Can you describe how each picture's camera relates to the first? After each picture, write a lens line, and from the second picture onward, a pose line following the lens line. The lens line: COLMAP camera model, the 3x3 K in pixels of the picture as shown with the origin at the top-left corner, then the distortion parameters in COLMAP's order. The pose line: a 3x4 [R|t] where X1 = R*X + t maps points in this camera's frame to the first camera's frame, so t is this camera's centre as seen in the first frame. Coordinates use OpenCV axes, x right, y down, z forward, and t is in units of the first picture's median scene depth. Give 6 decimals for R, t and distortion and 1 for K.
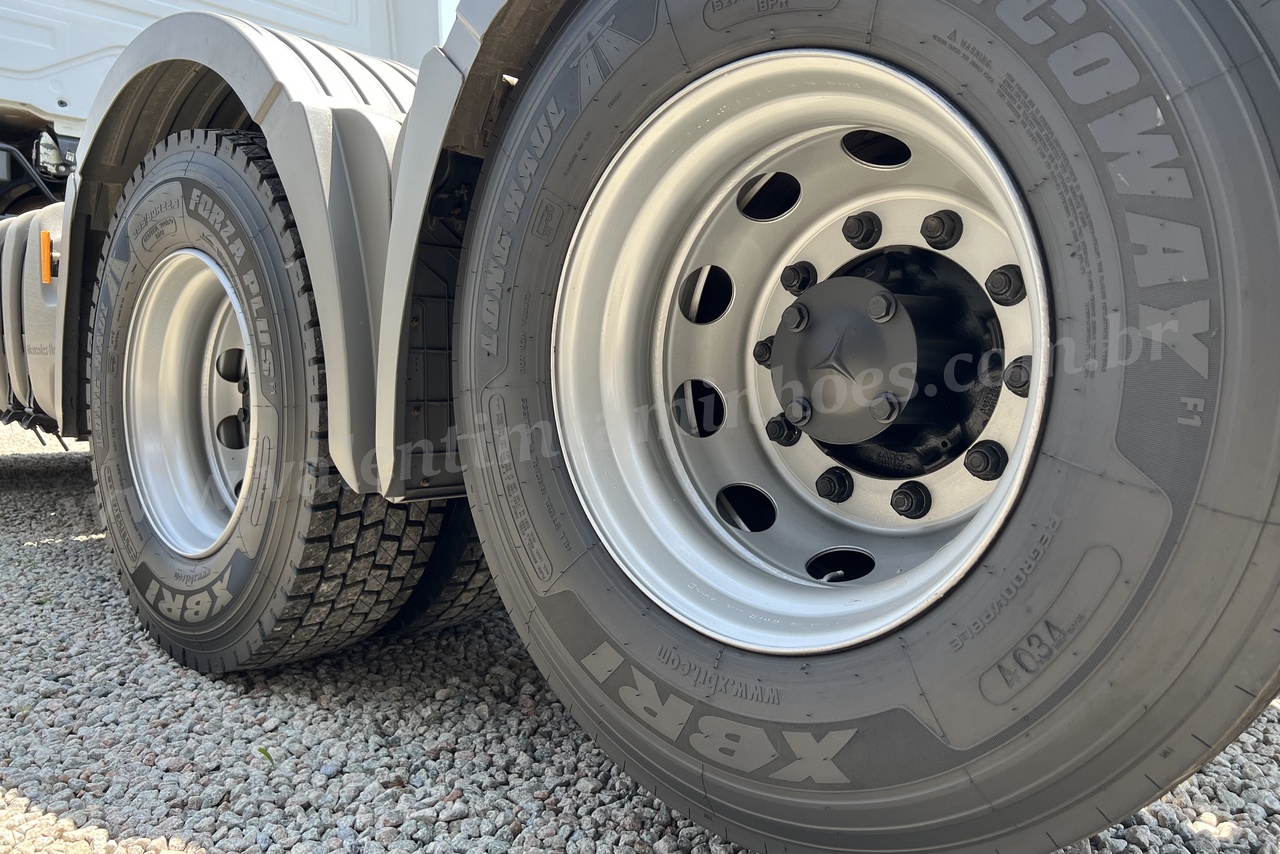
lens RADIAL K [[954.6, 0, 632.2], [0, 954.6, 427.9], [0, 0, 1]] dist [0.062305, -0.072530]
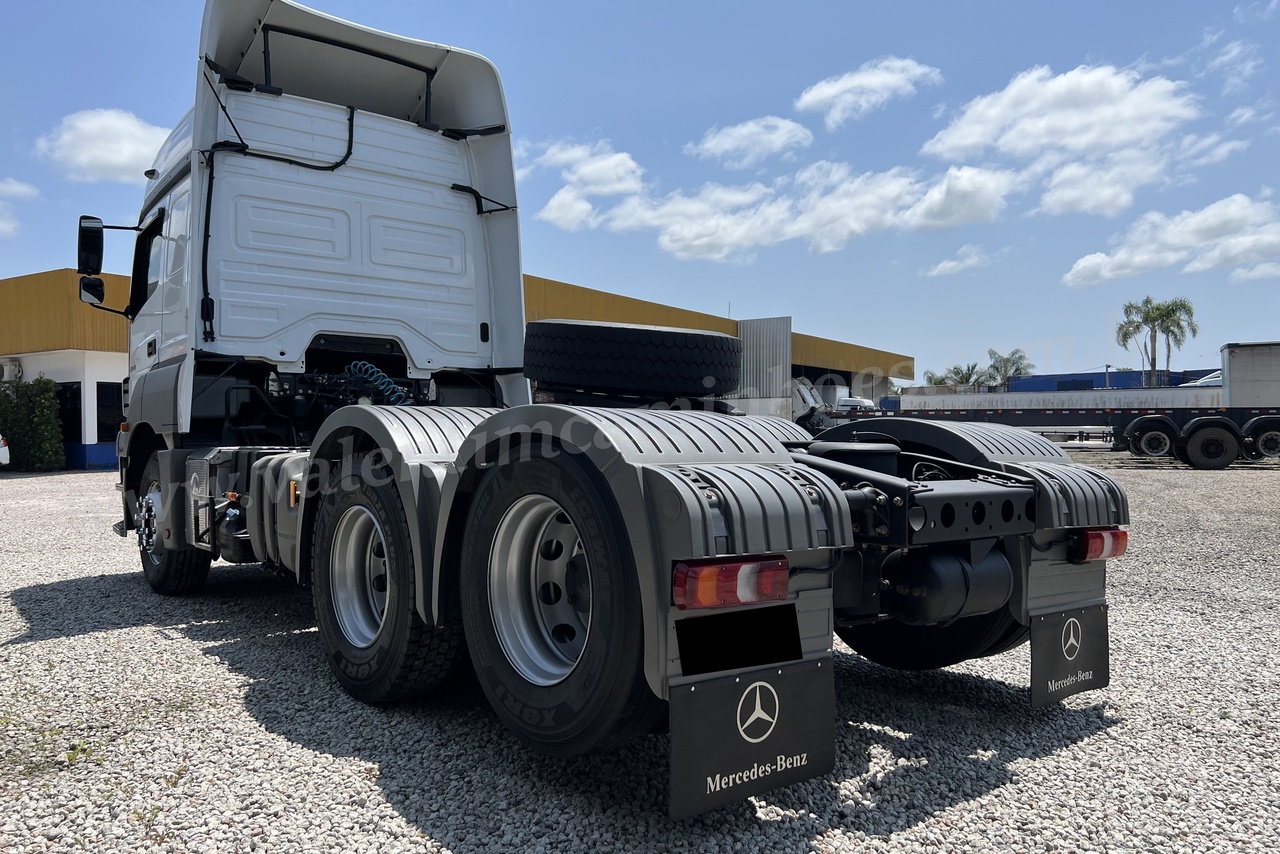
lens RADIAL K [[954.6, 0, 632.2], [0, 954.6, 427.9], [0, 0, 1]] dist [0.062305, -0.072530]
pose [[0.990075, -0.021764, -0.138844, 0.518924], [0.011018, 0.996916, -0.077698, -0.209238], [0.140107, 0.075397, 0.987262, -1.229975]]
